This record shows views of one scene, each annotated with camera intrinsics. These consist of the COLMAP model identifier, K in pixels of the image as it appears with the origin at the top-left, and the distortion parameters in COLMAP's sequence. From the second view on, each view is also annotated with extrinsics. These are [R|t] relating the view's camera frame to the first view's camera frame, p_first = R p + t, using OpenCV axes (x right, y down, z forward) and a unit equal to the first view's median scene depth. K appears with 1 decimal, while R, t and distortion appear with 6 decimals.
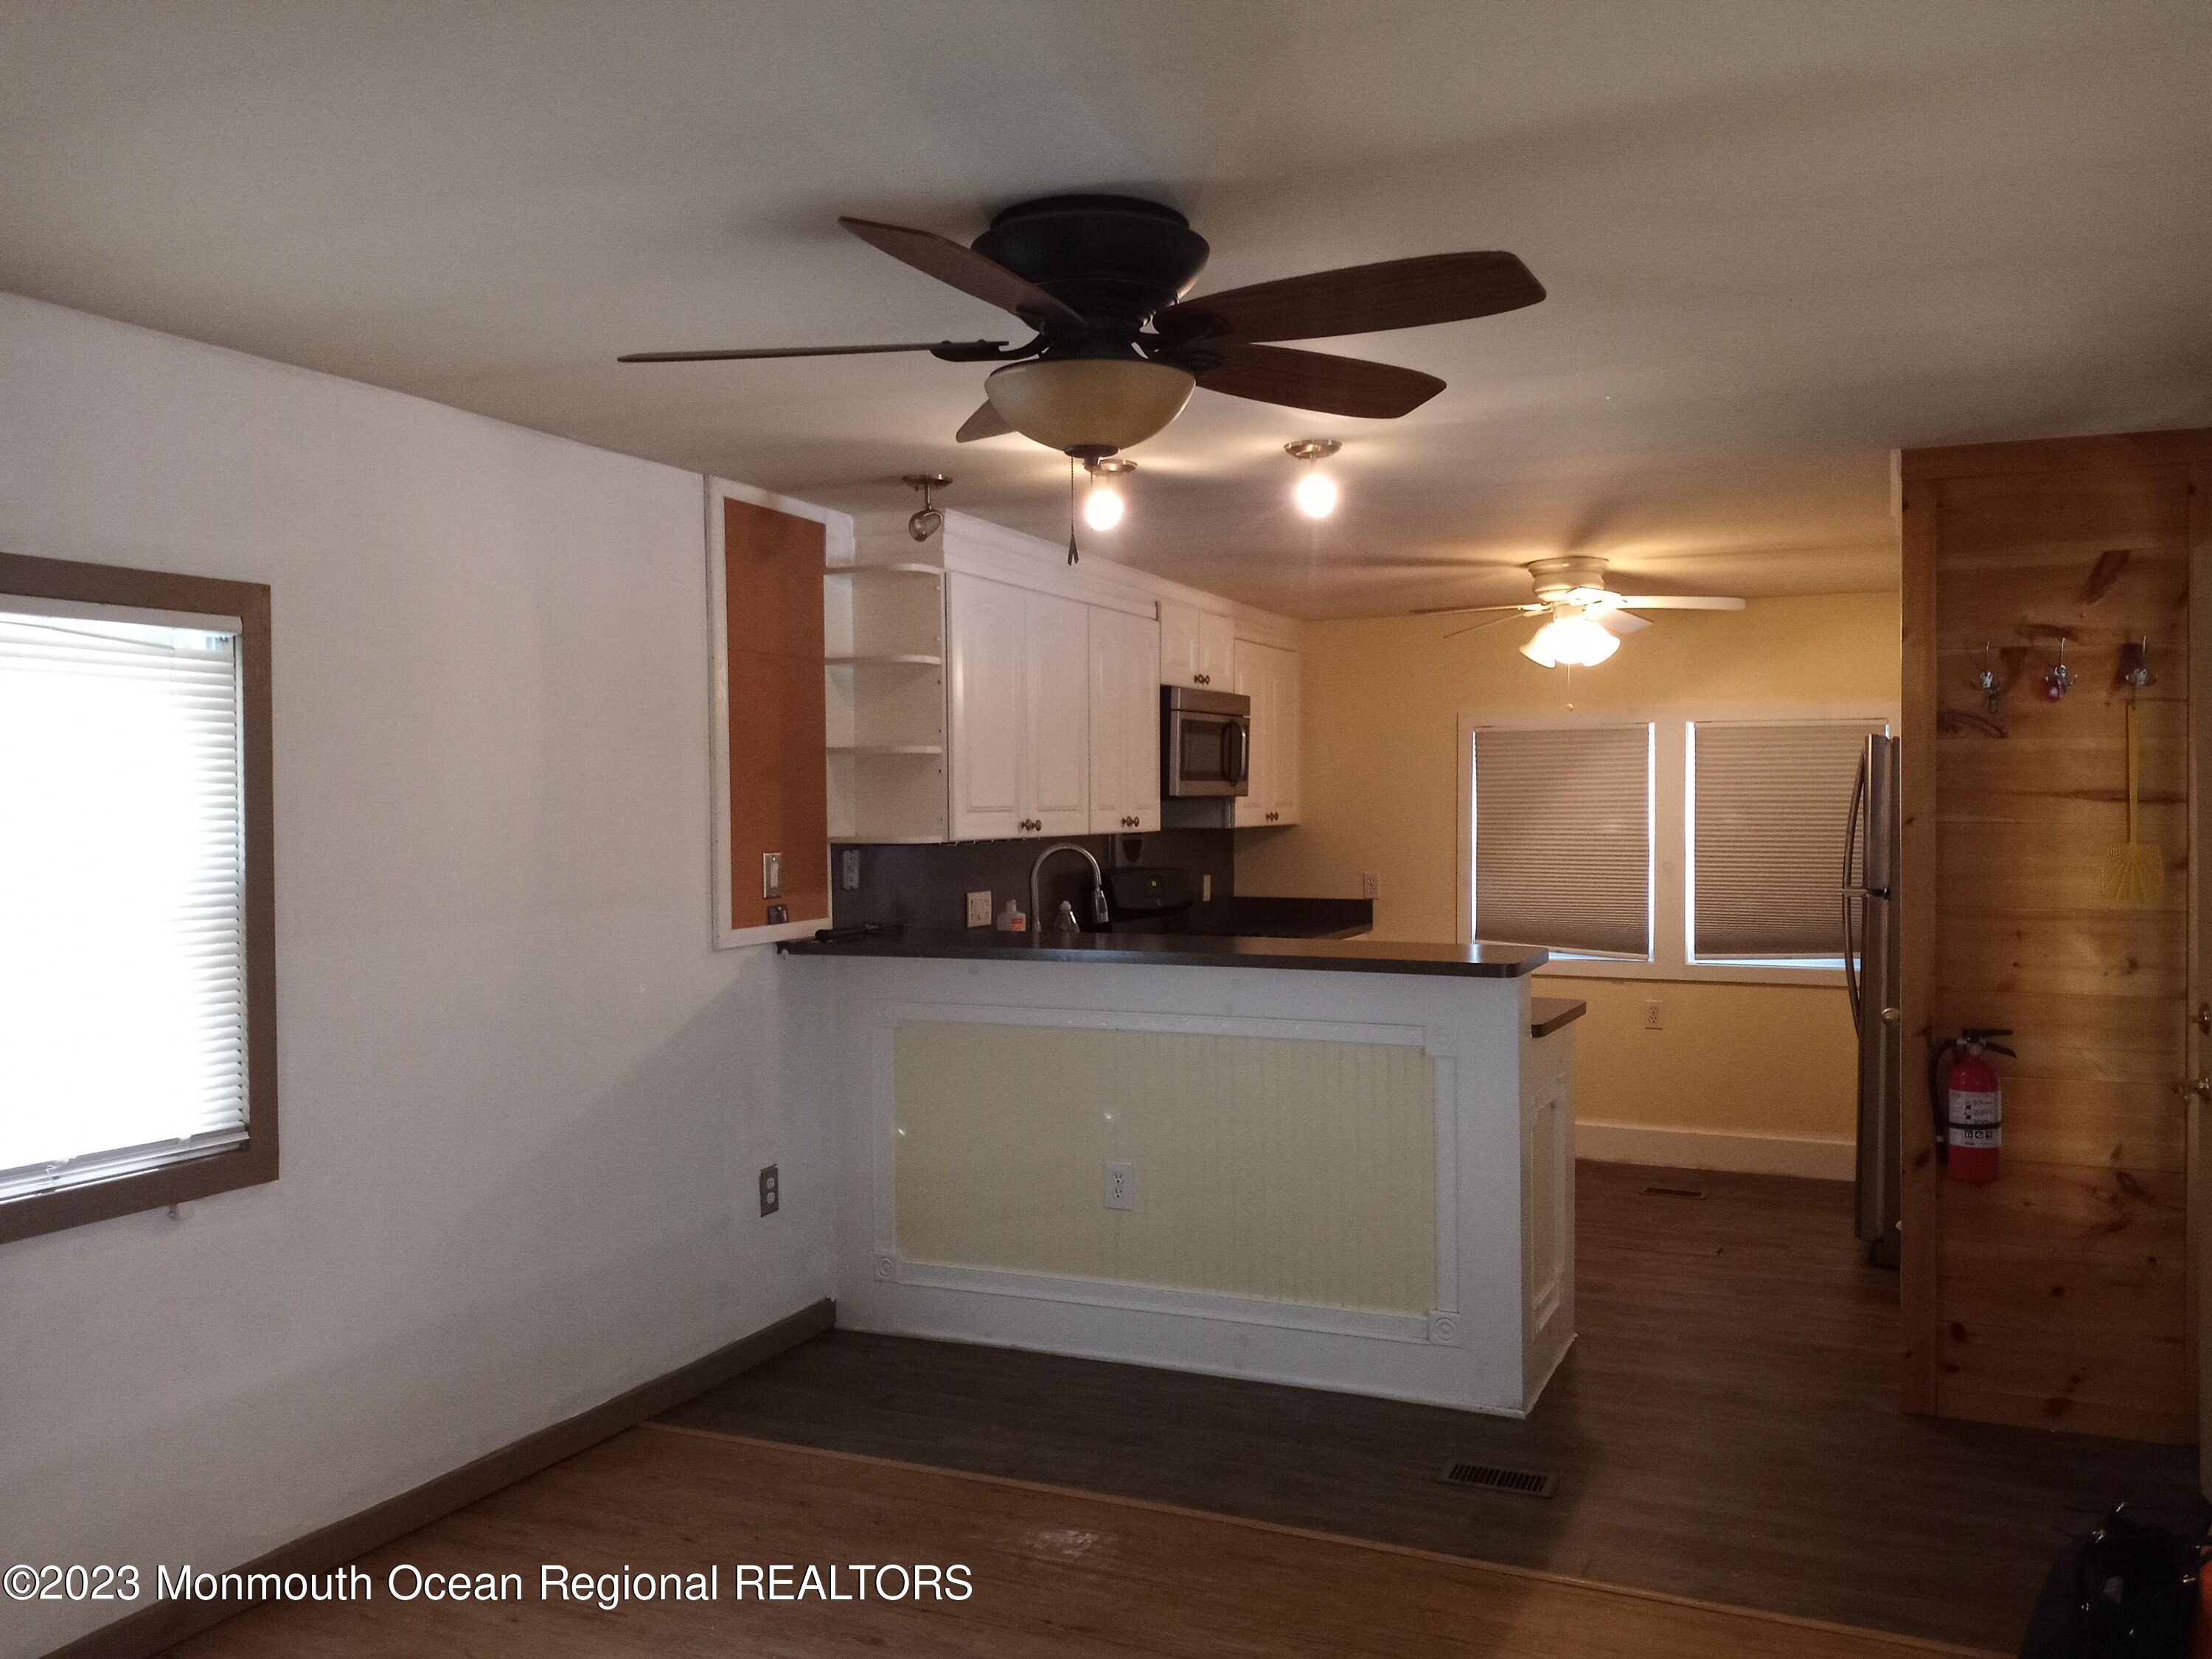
lens RADIAL K [[1845.9, 0, 1132.8], [0, 1845.9, 838.0], [0, 0, 1]] dist [0.100392, -0.196379]
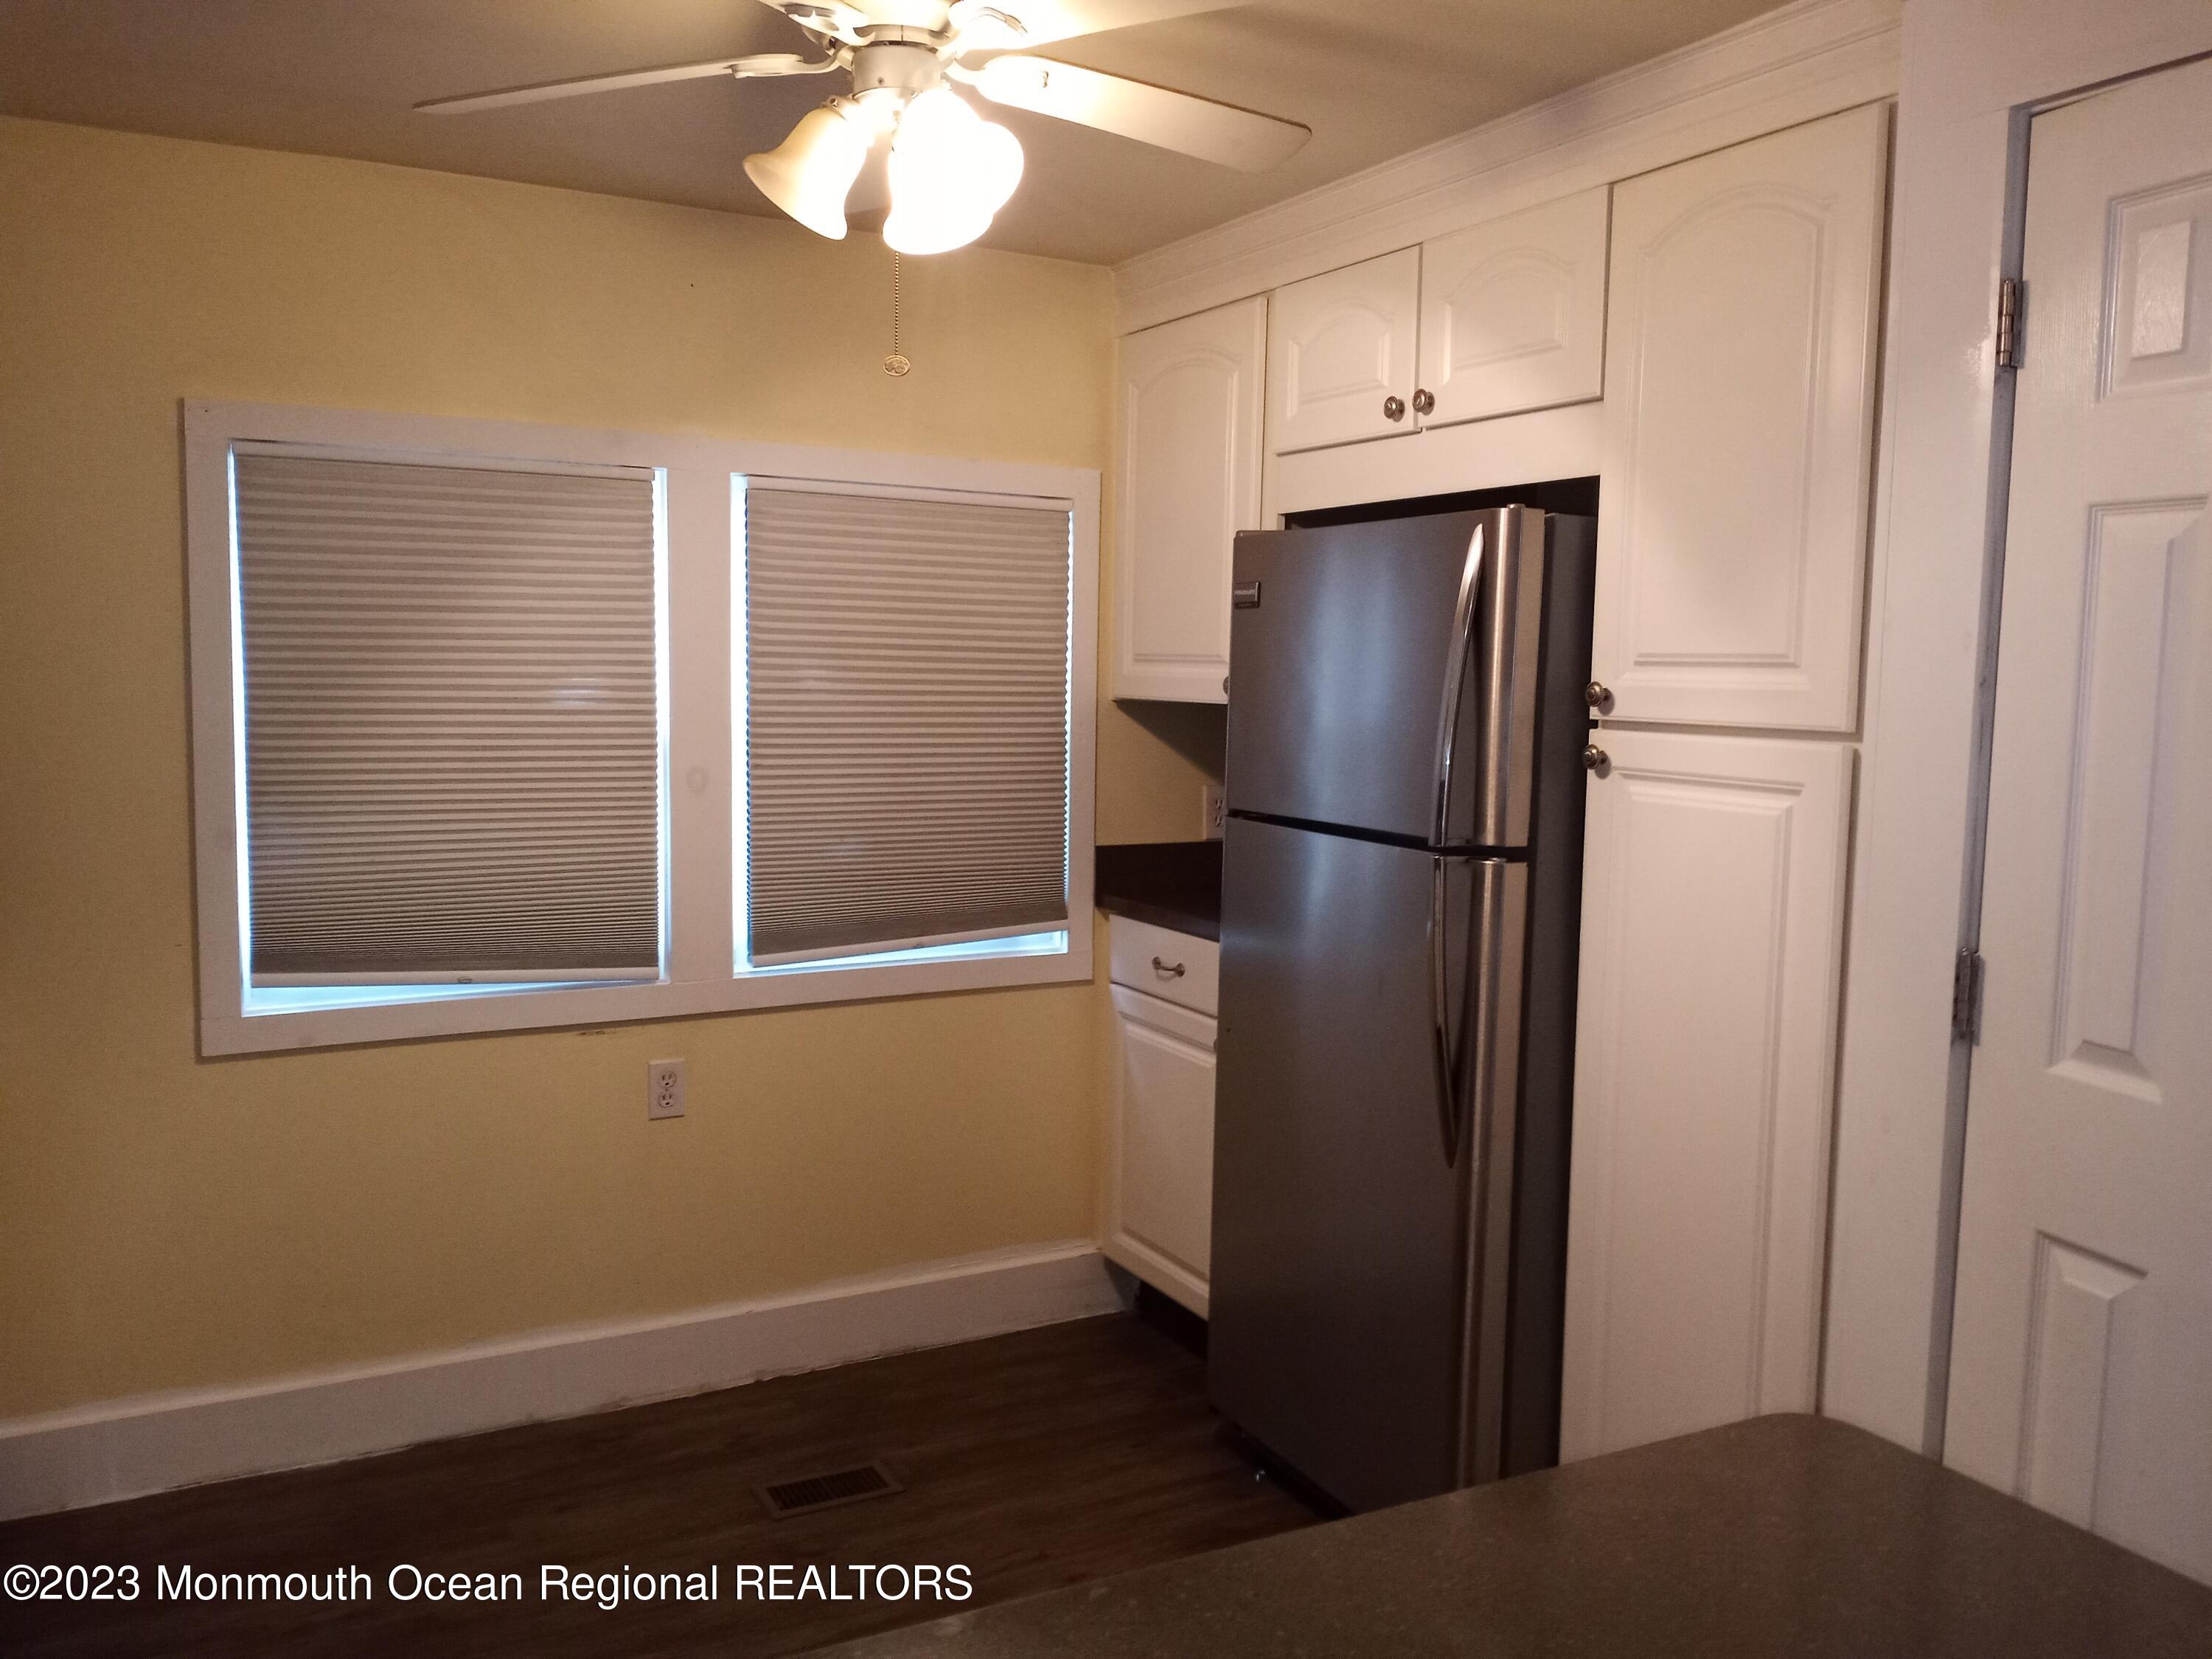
lens RADIAL K [[1845.9, 0, 1132.8], [0, 1845.9, 838.0], [0, 0, 1]] dist [0.100392, -0.196379]
pose [[0.623017, -0.061247, 0.779806, -0.013287], [-0.000744, 0.996883, 0.078891, -0.007073], [-0.782208, -0.049731, 0.621030, 0.616982]]
